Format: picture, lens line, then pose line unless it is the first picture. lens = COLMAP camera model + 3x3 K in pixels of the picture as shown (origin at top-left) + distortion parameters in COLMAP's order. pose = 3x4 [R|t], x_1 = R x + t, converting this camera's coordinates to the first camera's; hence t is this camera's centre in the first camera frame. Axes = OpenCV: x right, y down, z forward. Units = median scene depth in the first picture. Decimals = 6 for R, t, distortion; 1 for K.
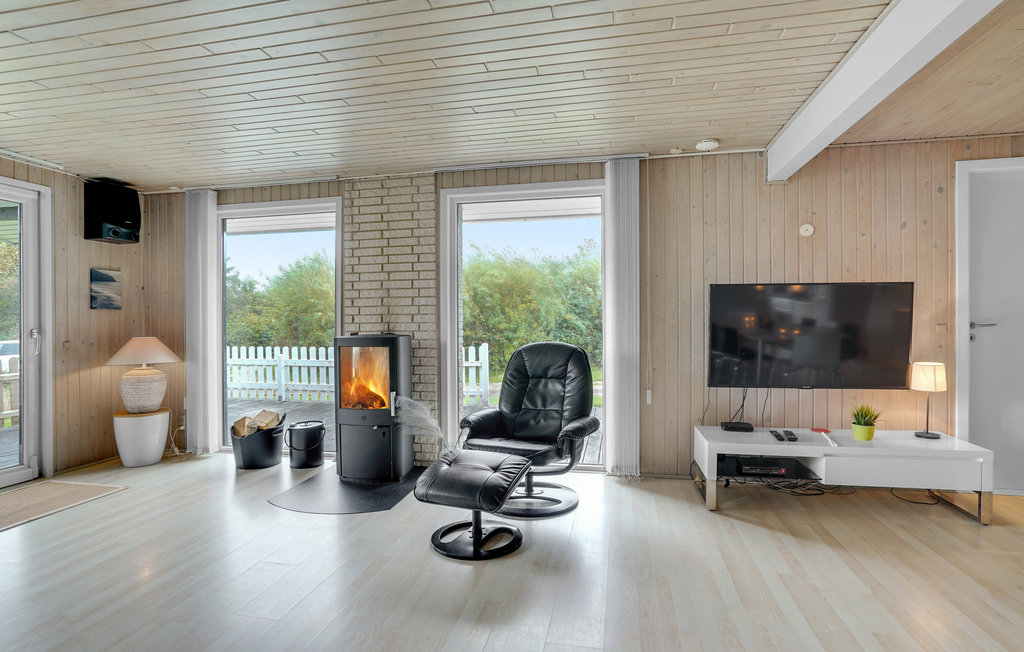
lens RADIAL K [[512.8, 0, 507.6], [0, 512.8, 325.7], [0, 0, 1]] dist [-0.024636, 0.005563]
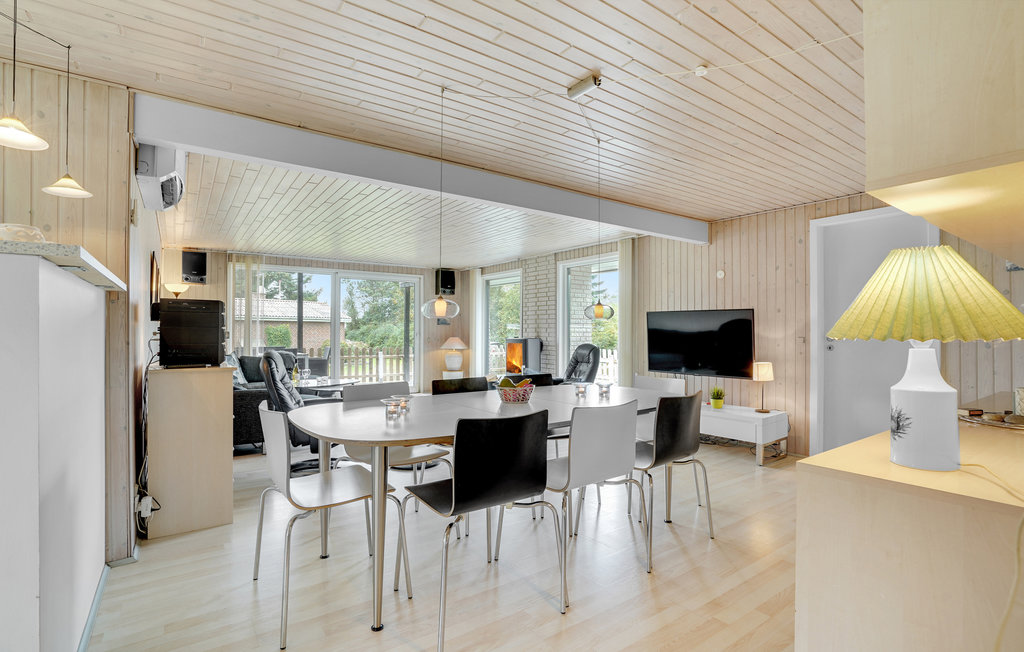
lens RADIAL K [[471.8, 0, 505.2], [0, 471.8, 331.5], [0, 0, 1]] dist [-0.001177, -0.000554]
pose [[0.736769, 0.012292, -0.676033, 1.005253], [-0.020531, 0.999780, -0.004198, 0.002312], [0.675833, 0.016973, 0.736859, -0.449517]]
